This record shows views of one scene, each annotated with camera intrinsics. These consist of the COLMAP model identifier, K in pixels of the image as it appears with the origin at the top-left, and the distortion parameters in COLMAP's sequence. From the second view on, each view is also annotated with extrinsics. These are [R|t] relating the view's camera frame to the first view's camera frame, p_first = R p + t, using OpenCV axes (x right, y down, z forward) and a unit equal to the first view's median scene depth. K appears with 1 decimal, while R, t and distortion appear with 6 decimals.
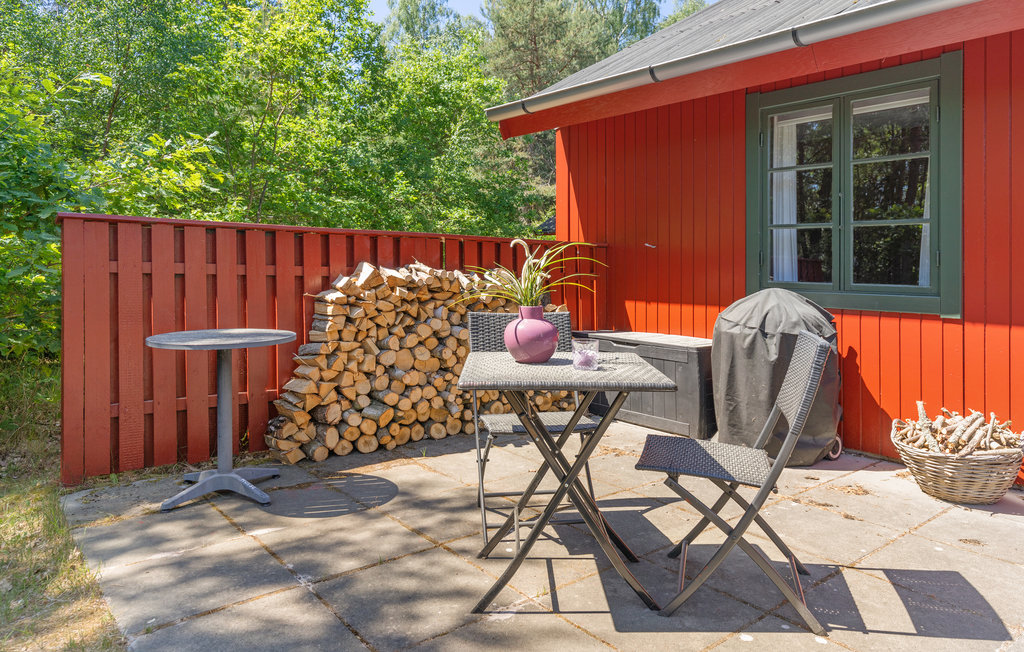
lens RADIAL K [[709.8, 0, 546.4], [0, 709.8, 326.0], [0, 0, 1]] dist [-0.002415, -0.000624]
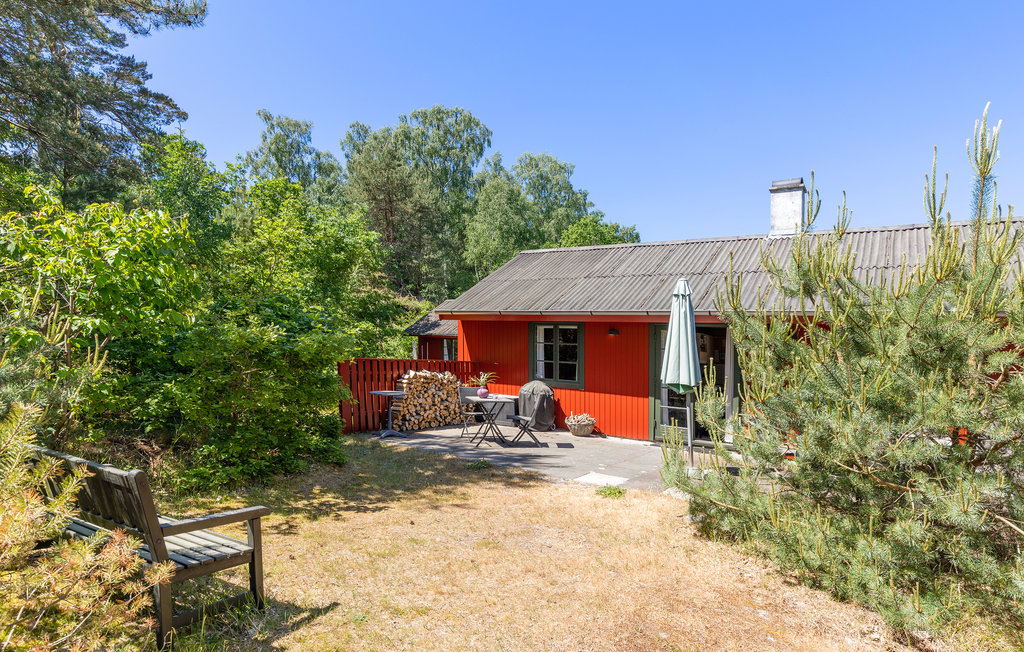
lens RADIAL K [[694.1, 0, 512.0], [0, 694.1, 326.0], [0, 0, 1]] dist [-0.001204, -0.000132]
pose [[0.969678, 0.032102, 0.242268, -0.591440], [-0.007392, 0.994734, -0.102223, 0.027230], [-0.244274, 0.097332, 0.964809, -2.151223]]
